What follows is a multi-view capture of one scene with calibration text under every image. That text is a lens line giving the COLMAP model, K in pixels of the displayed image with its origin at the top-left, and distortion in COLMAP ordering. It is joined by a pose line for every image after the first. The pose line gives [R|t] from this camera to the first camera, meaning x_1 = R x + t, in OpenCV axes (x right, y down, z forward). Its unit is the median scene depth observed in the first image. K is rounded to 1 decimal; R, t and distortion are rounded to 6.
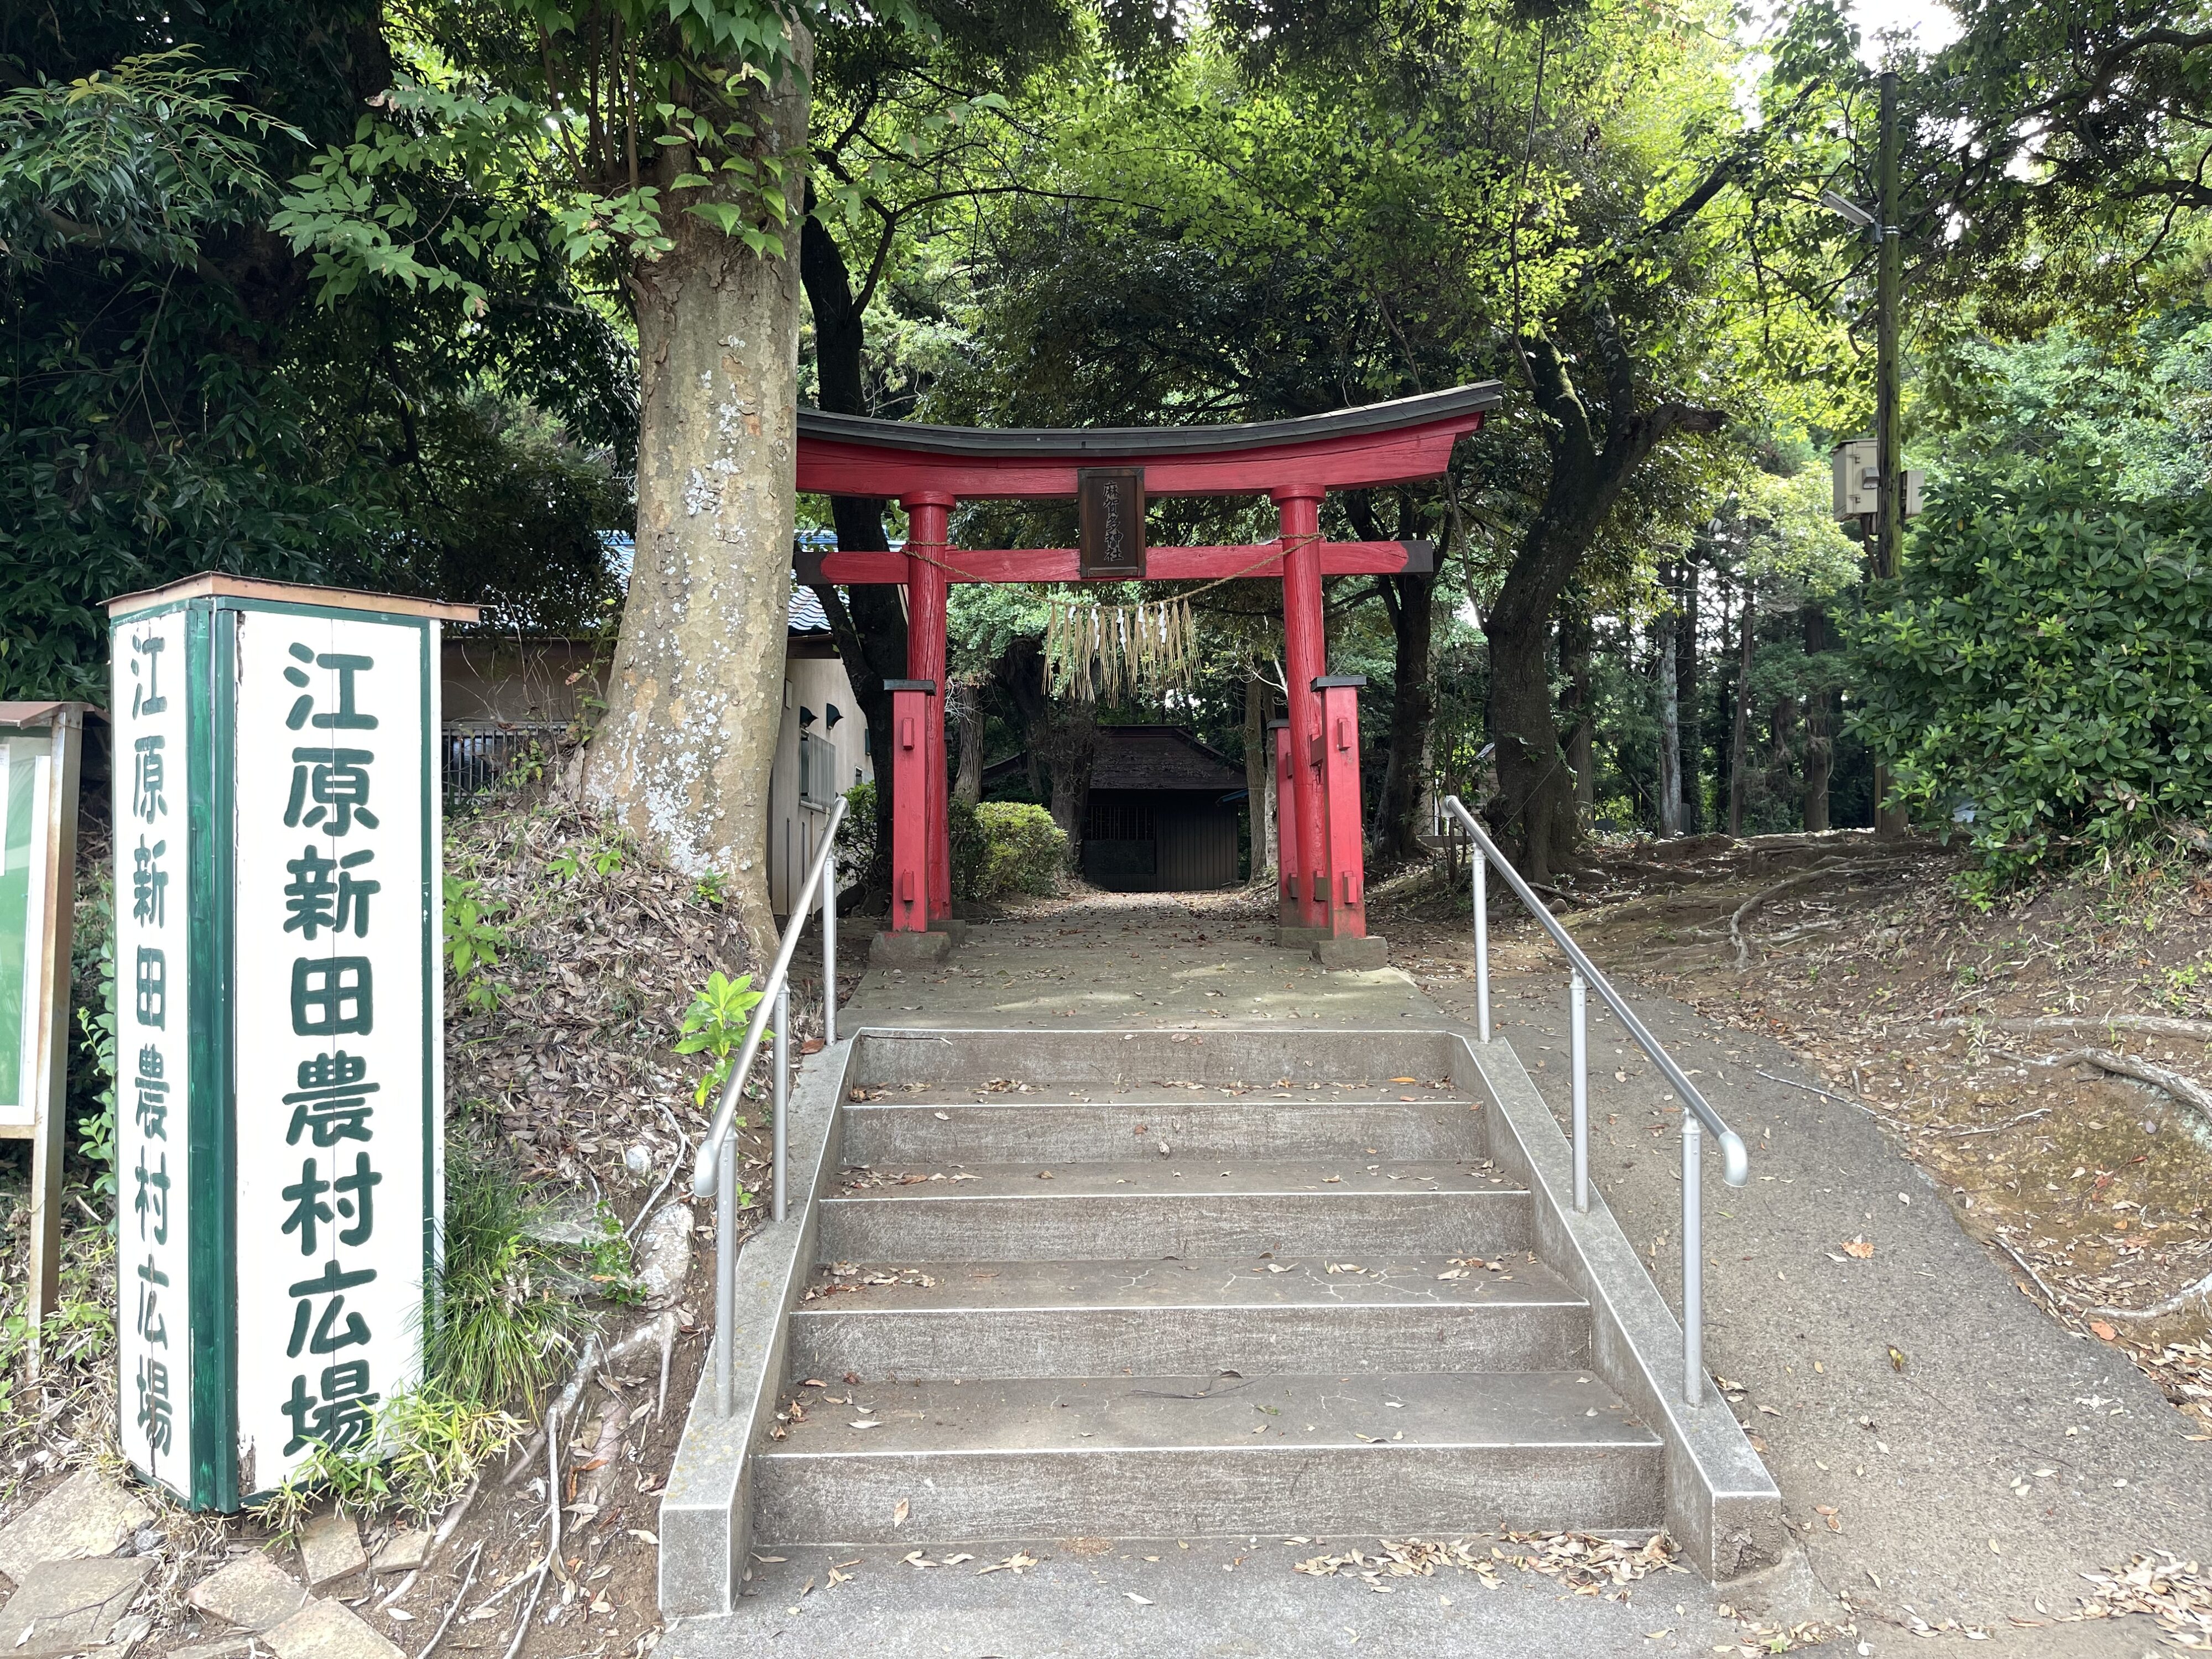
lens RADIAL K [[1671.8, 0, 1106.0], [0, 1671.8, 829.5], [0, 0, 1]] dist [0.073880, -0.094694]
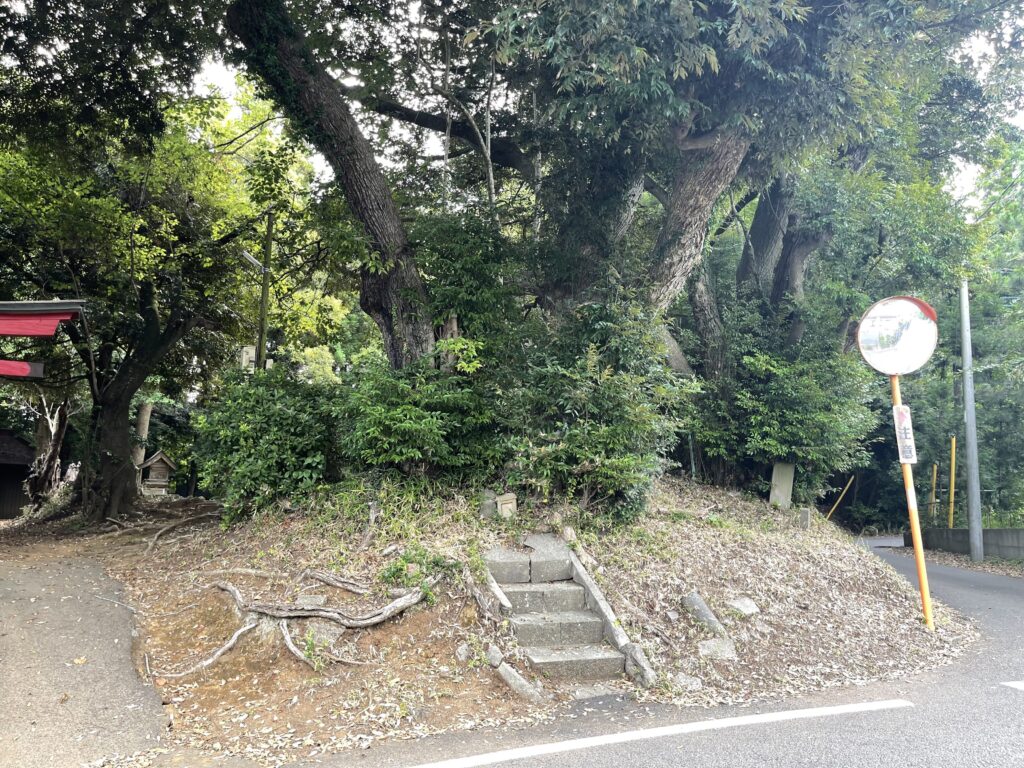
lens RADIAL K [[773.9, 0, 512.0], [0, 773.9, 384.0], [0, 0, 1]] dist [0.073880, -0.094694]
pose [[0.833702, 0.109354, 0.541278, 0.220140], [-0.033639, 0.988433, -0.147880, -0.014603], [-0.551189, 0.105080, 0.827737, -0.317558]]
